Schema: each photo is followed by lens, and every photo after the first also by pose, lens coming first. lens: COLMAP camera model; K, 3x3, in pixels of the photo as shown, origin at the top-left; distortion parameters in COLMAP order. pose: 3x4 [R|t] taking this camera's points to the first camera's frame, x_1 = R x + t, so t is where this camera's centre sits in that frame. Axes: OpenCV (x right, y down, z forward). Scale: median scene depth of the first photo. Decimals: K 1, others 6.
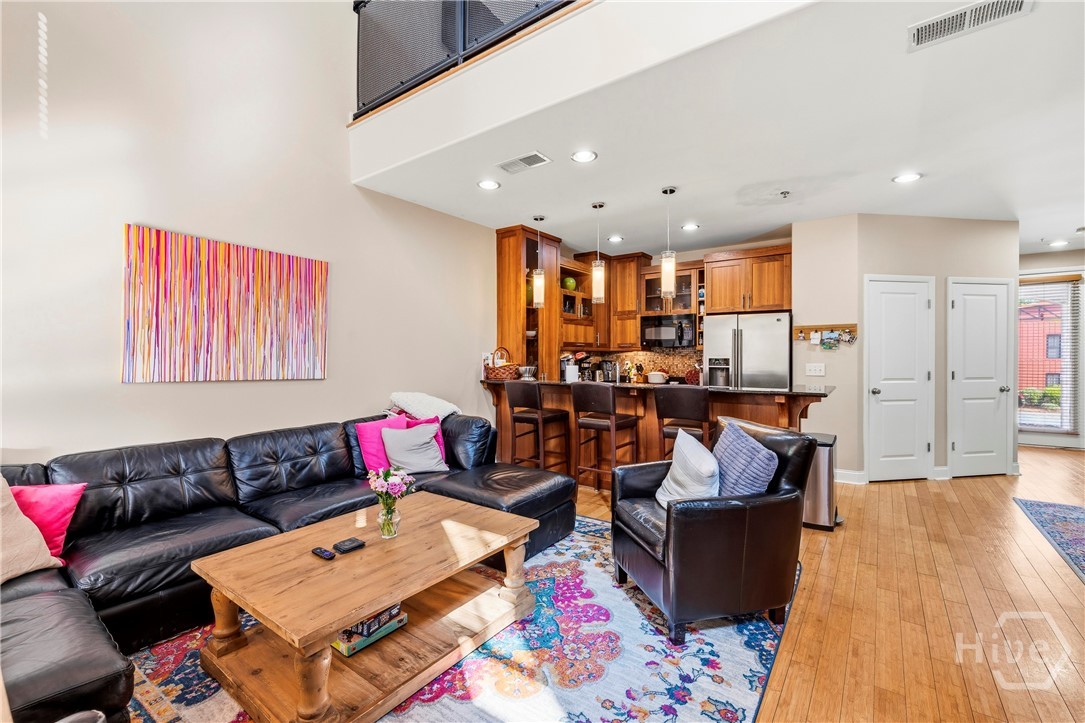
lens RADIAL K [[457.5, 0, 543.9], [0, 457.5, 355.3], [0, 0, 1]] dist [-0.000077, -0.000551]
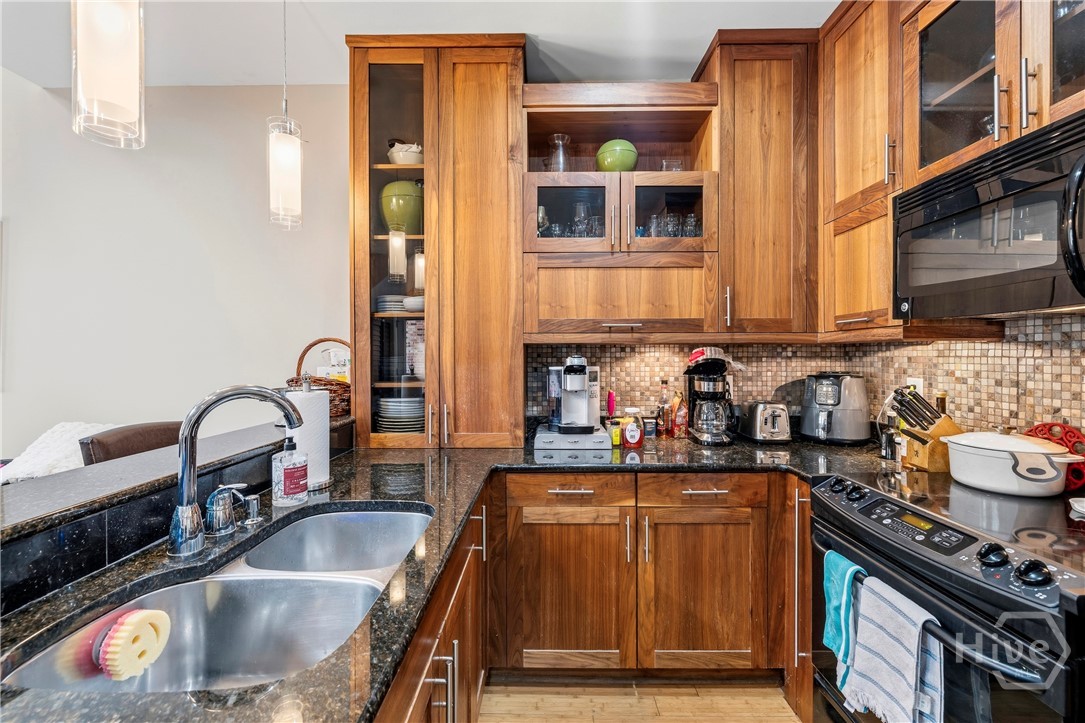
lens RADIAL K [[457.5, 0, 543.9], [0, 457.5, 355.3], [0, 0, 1]] dist [-0.000077, -0.000551]
pose [[0.586962, 0.002680, -0.809610, 0.370614], [0.001466, 0.999989, 0.004373, -0.003330], [0.809613, -0.003753, 0.586952, 0.874246]]
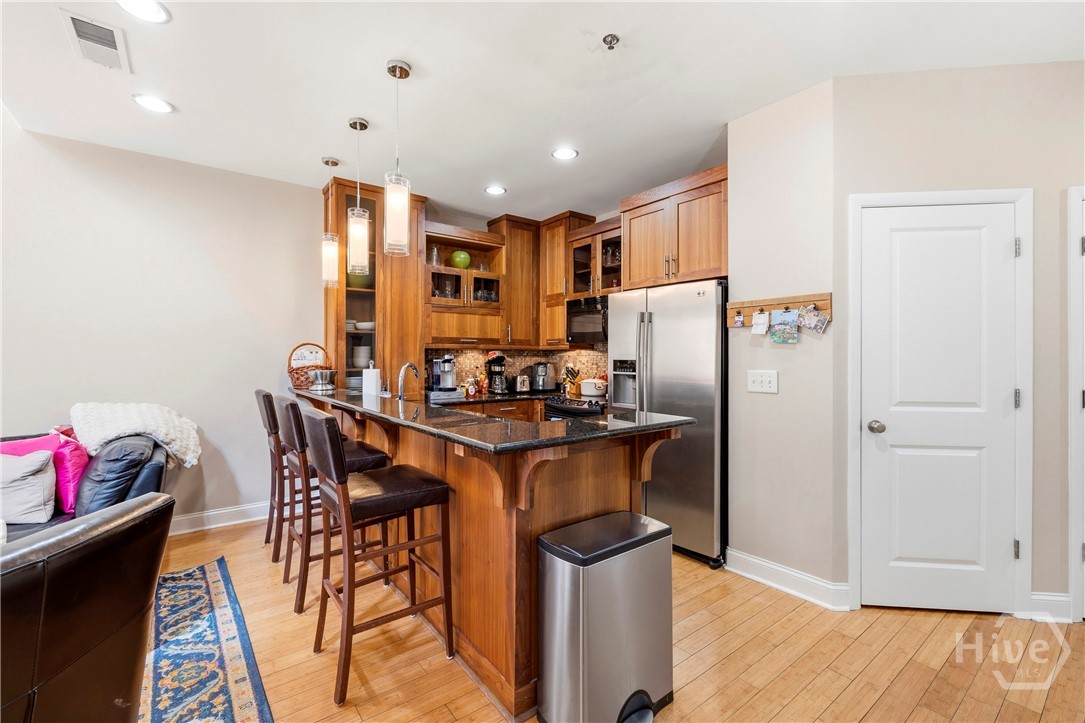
lens RADIAL K [[457.5, 0, 543.9], [0, 457.5, 355.3], [0, 0, 1]] dist [-0.000077, -0.000551]
pose [[0.960105, 0.002409, -0.279630, 0.466862], [-0.003460, 0.999989, -0.003268, 0.002742], [0.279619, 0.004105, 0.960102, 0.377550]]
